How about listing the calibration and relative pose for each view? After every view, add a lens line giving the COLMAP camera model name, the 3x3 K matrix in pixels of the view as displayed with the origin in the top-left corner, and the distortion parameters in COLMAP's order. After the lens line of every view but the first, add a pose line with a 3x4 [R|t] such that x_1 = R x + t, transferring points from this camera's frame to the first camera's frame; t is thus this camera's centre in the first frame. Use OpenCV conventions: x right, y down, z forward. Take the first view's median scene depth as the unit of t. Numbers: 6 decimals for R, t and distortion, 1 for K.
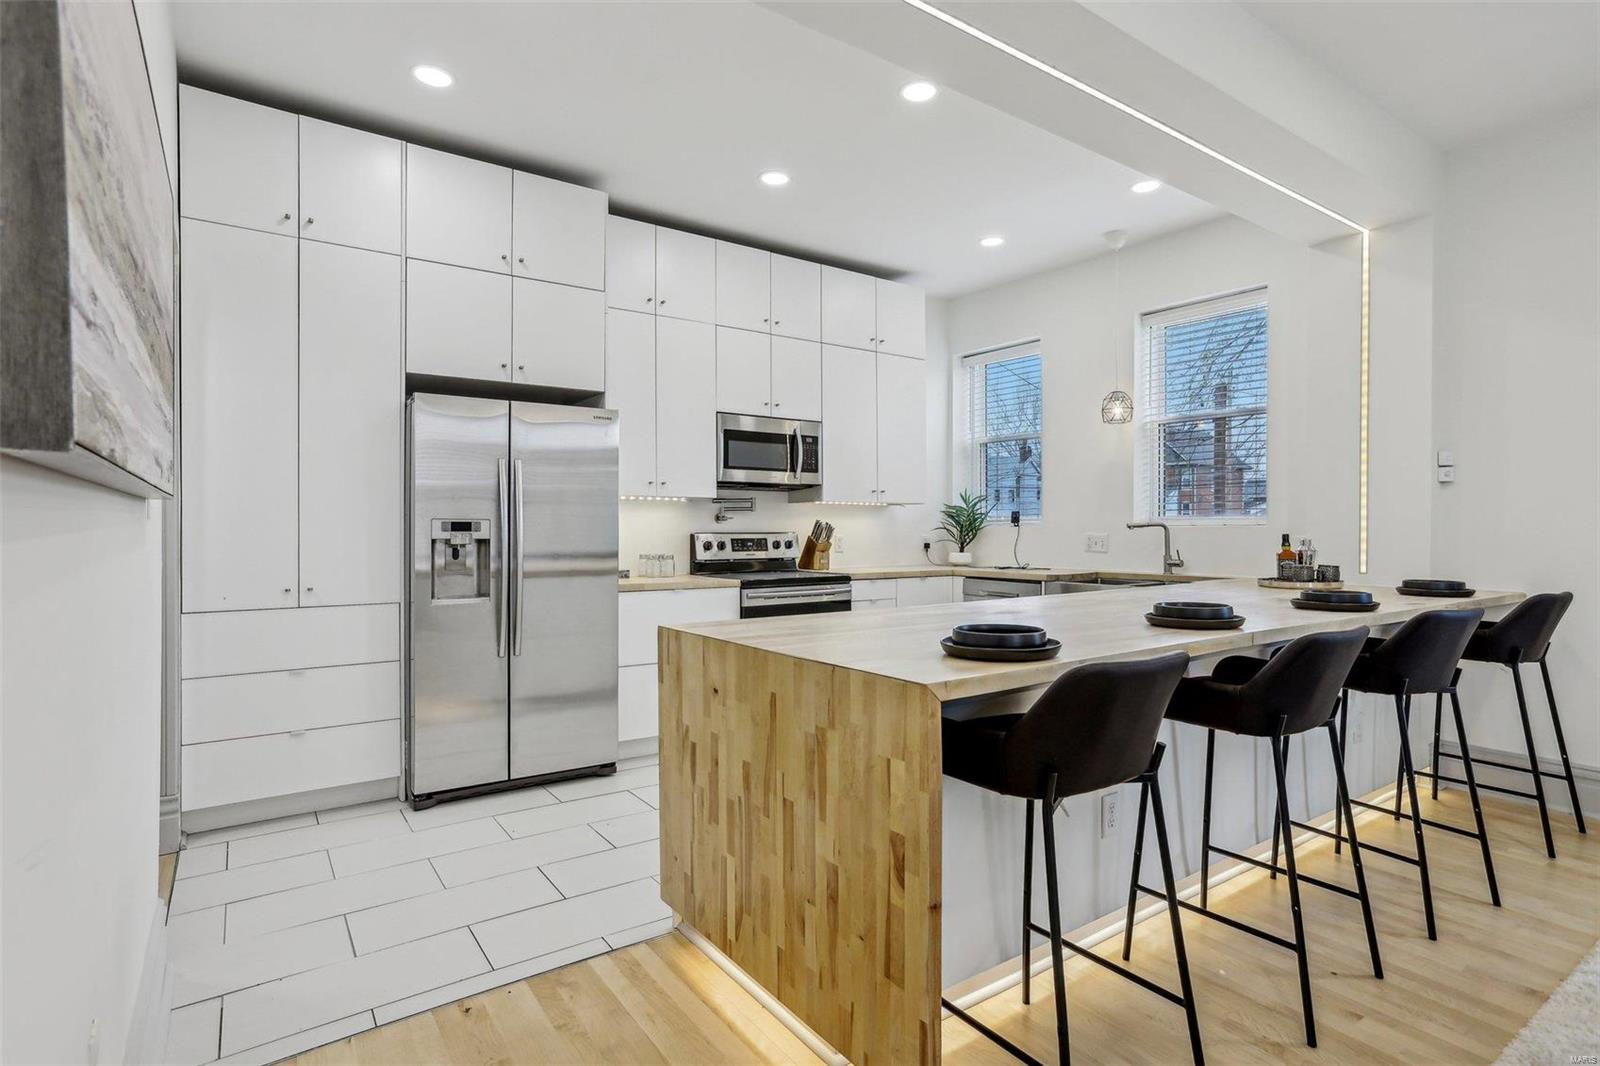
lens RADIAL K [[802.9, 0, 800.0], [0, 802.9, 533.0], [0, 0, 1]] dist [-0.045827, 0.040087]
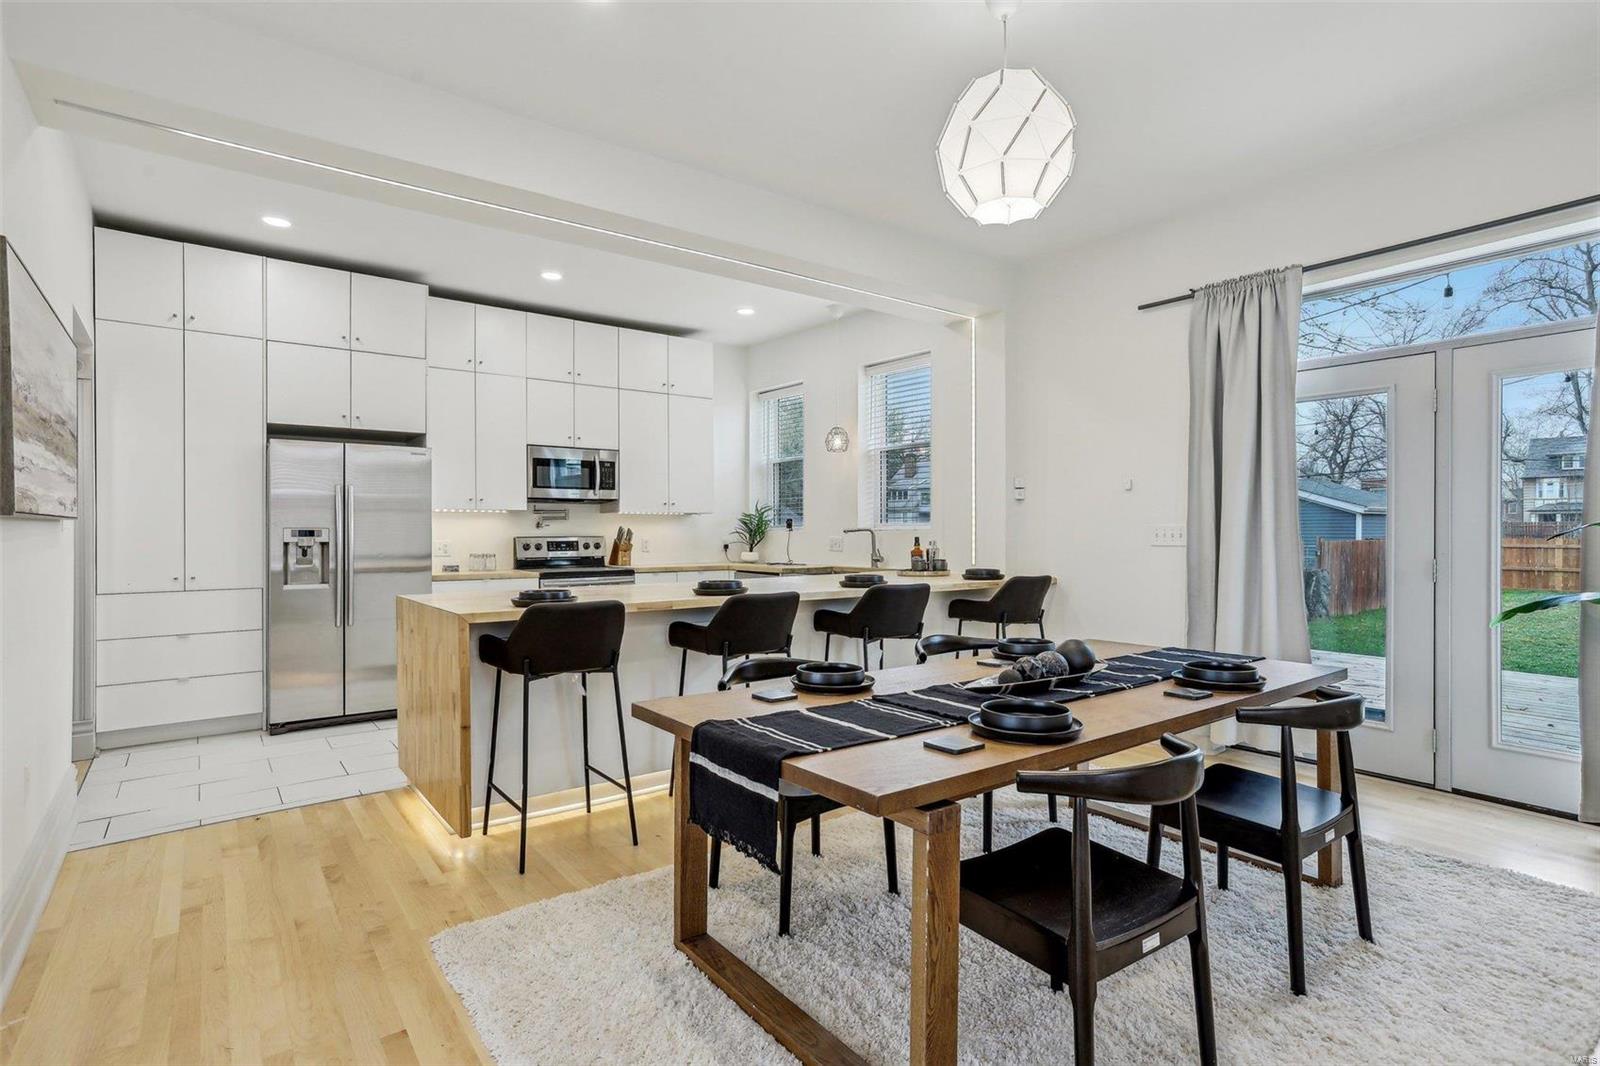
lens RADIAL K [[802.8, 0, 792.5], [0, 802.8, 533.1], [0, 0, 1]] dist [-0.043478, 0.039130]
pose [[0.999572, -0.003025, 0.029109, 0.307639], [0.003107, 0.999991, -0.002769, -0.001660], [-0.029100, 0.002858, 0.999572, -0.334031]]
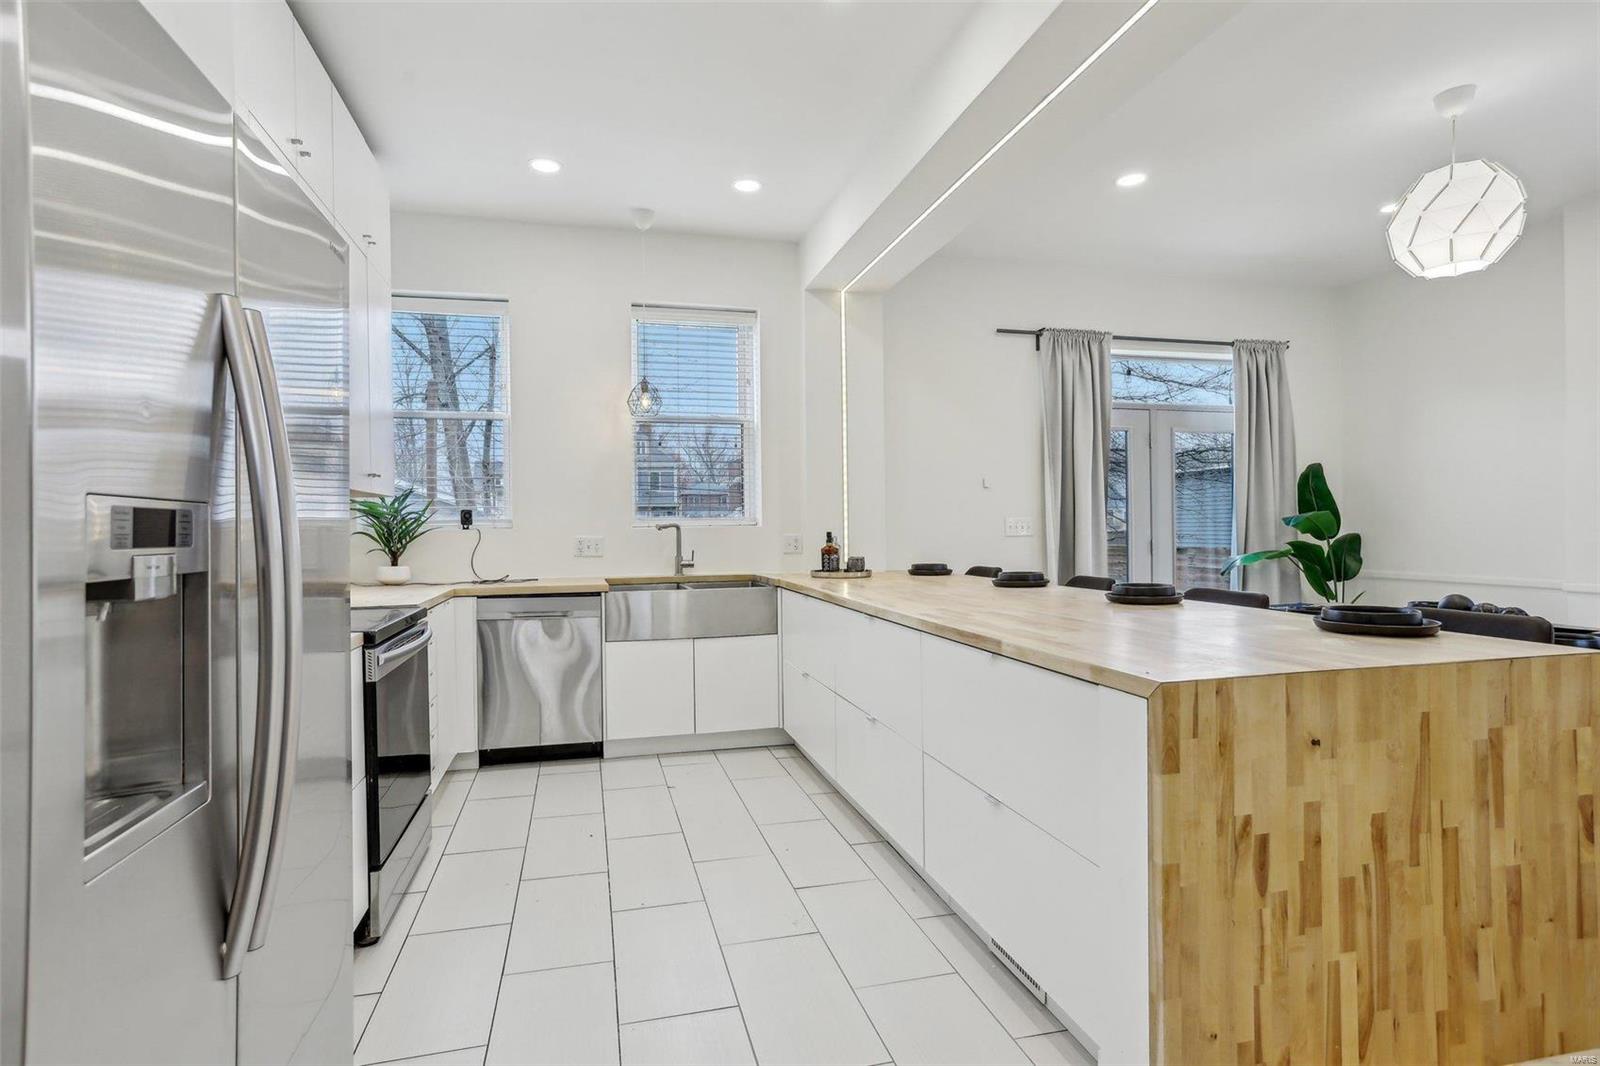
lens RADIAL K [[807.9, 0, 760.7], [0, 807.9, 529.6], [0, 0, 1]] dist [-0.029403, 0.025549]
pose [[0.367949, -0.006032, 0.929826, -0.464325], [0.017550, 0.999846, -0.000458, -0.003075], [-0.929680, 0.016487, 0.367999, 0.573537]]
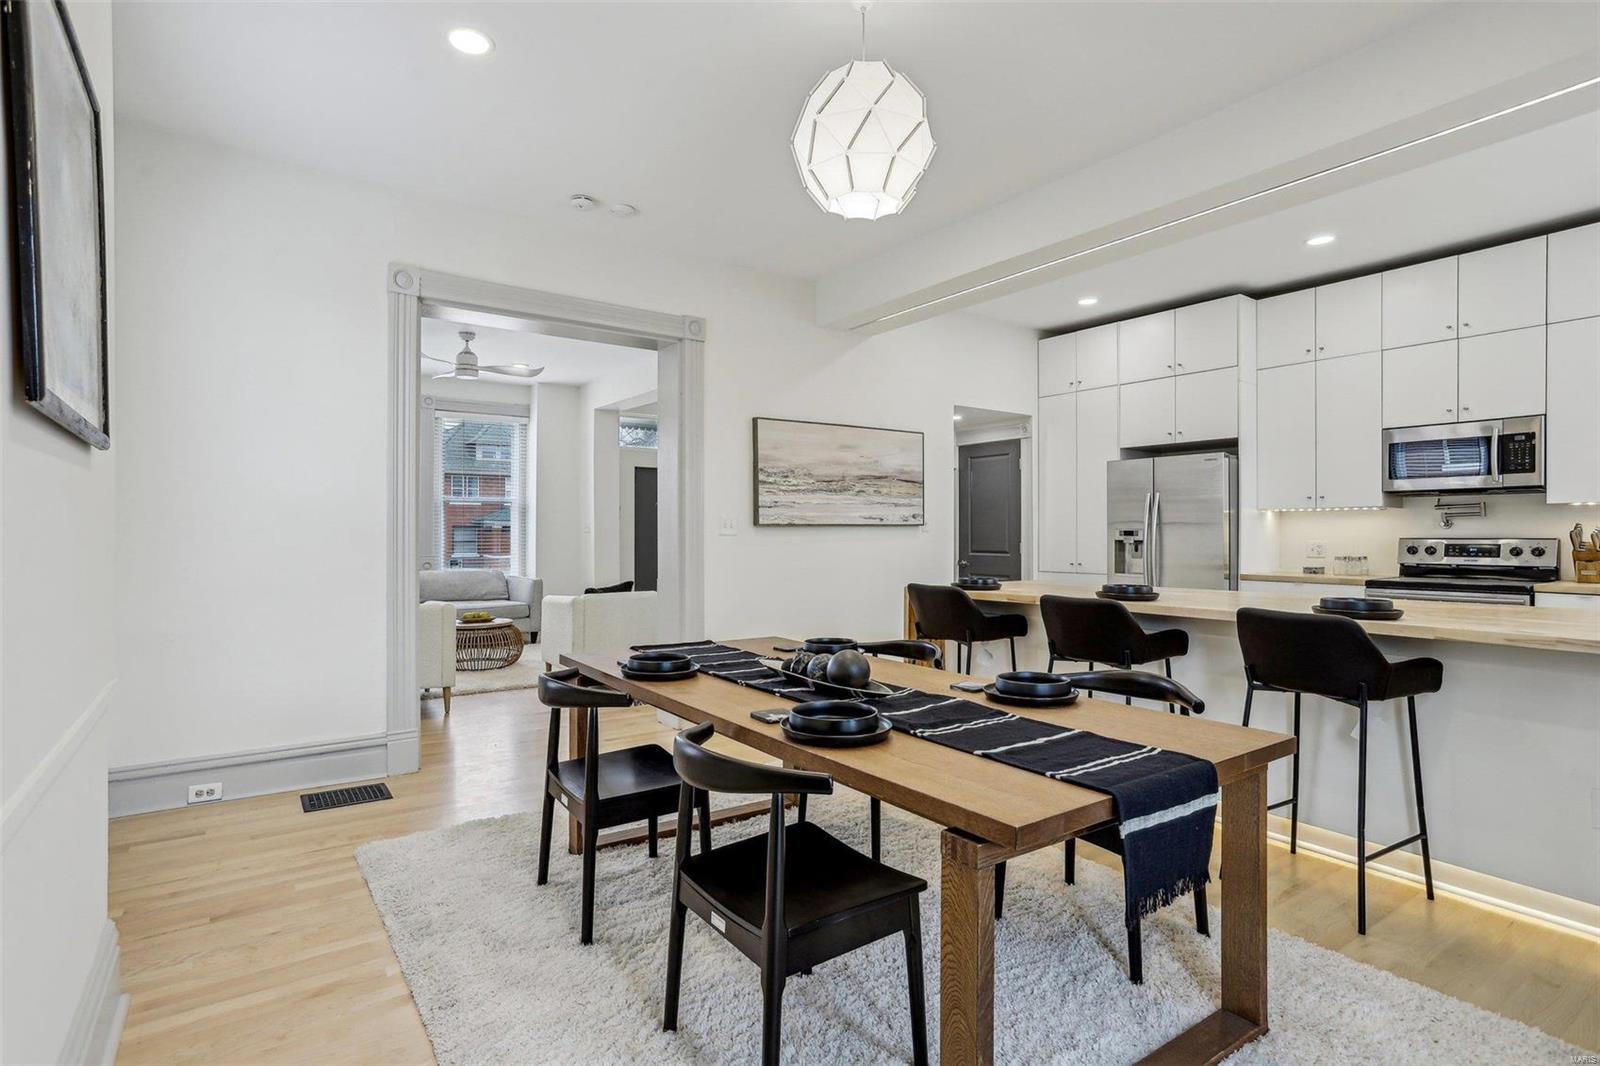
lens RADIAL K [[775.3, 0, 773.9], [0, 775.3, 530.3], [0, 0, 1]] dist [0.001908, 0.000697]
pose [[-0.002771, -0.004522, -0.999986, 1.024714], [-0.003556, 0.999983, -0.004512, -0.003325], [0.999990, 0.003544, -0.002787, 0.170779]]
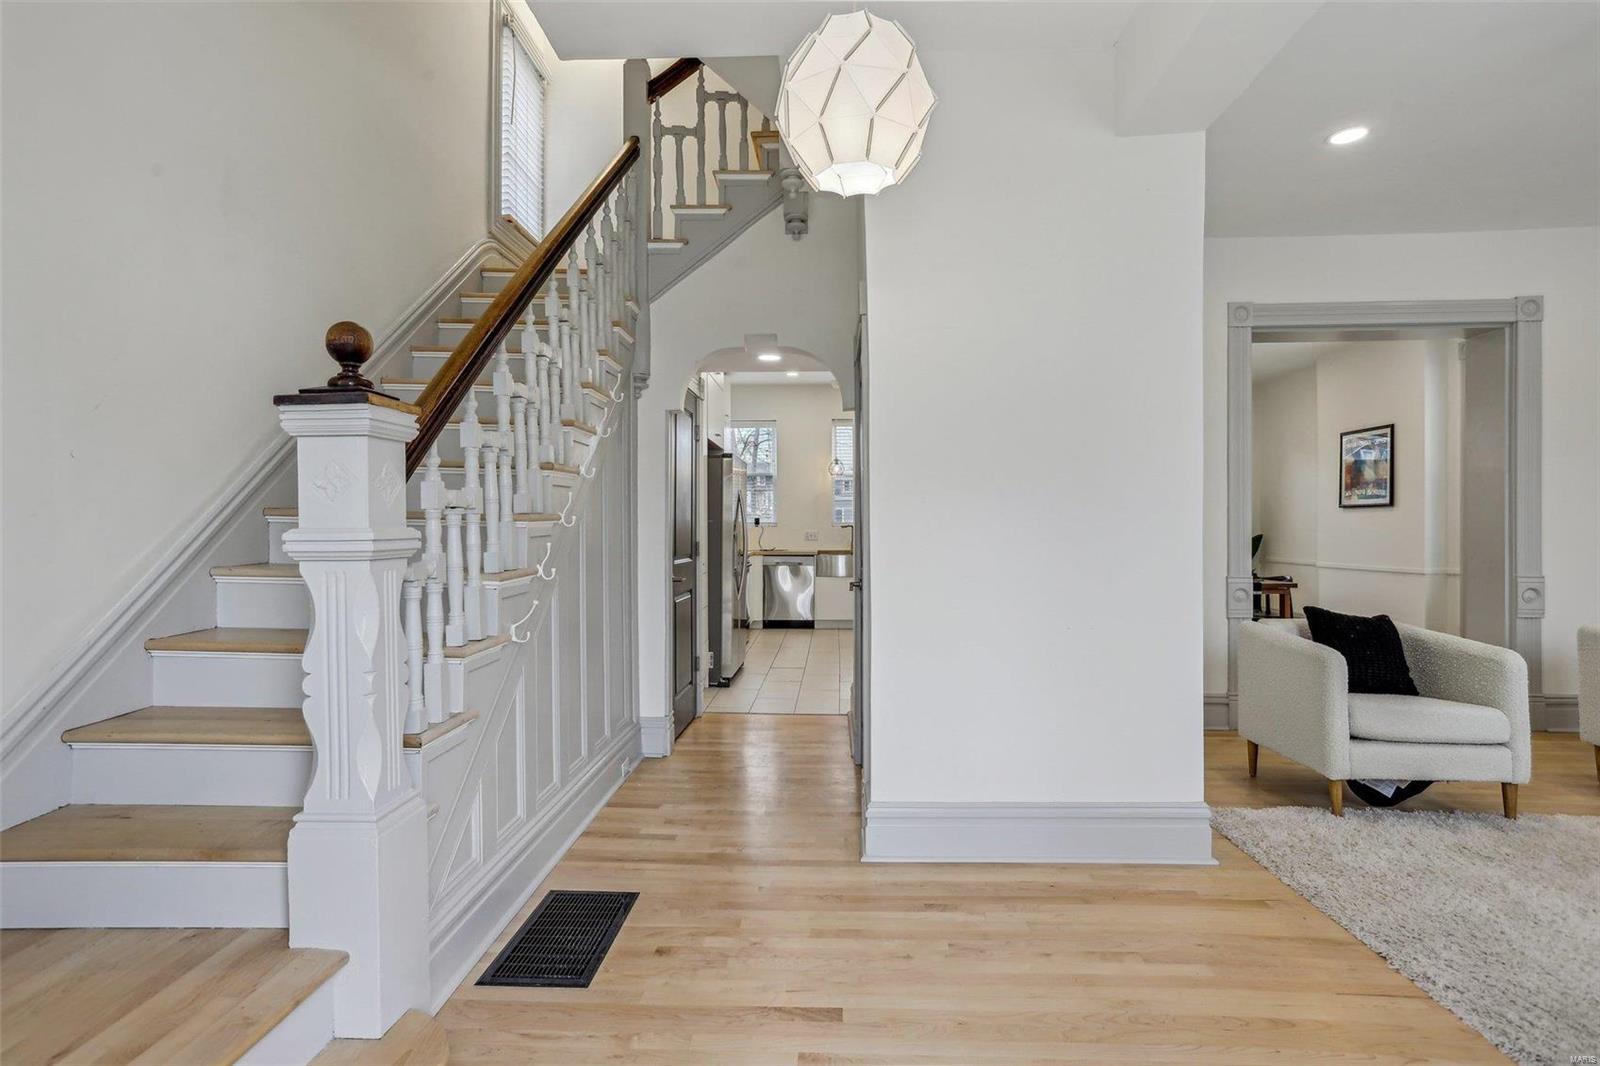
lens RADIAL K [[802.8, 0, 792.5], [0, 802.8, 533.1], [0, 0, 1]] dist [-0.043478, 0.039130]
pose [[0.613832, -0.008390, 0.789392, -1.377867], [0.005941, 0.999964, 0.006008, -0.005926], [-0.789414, 0.001001, 0.613860, -0.169102]]
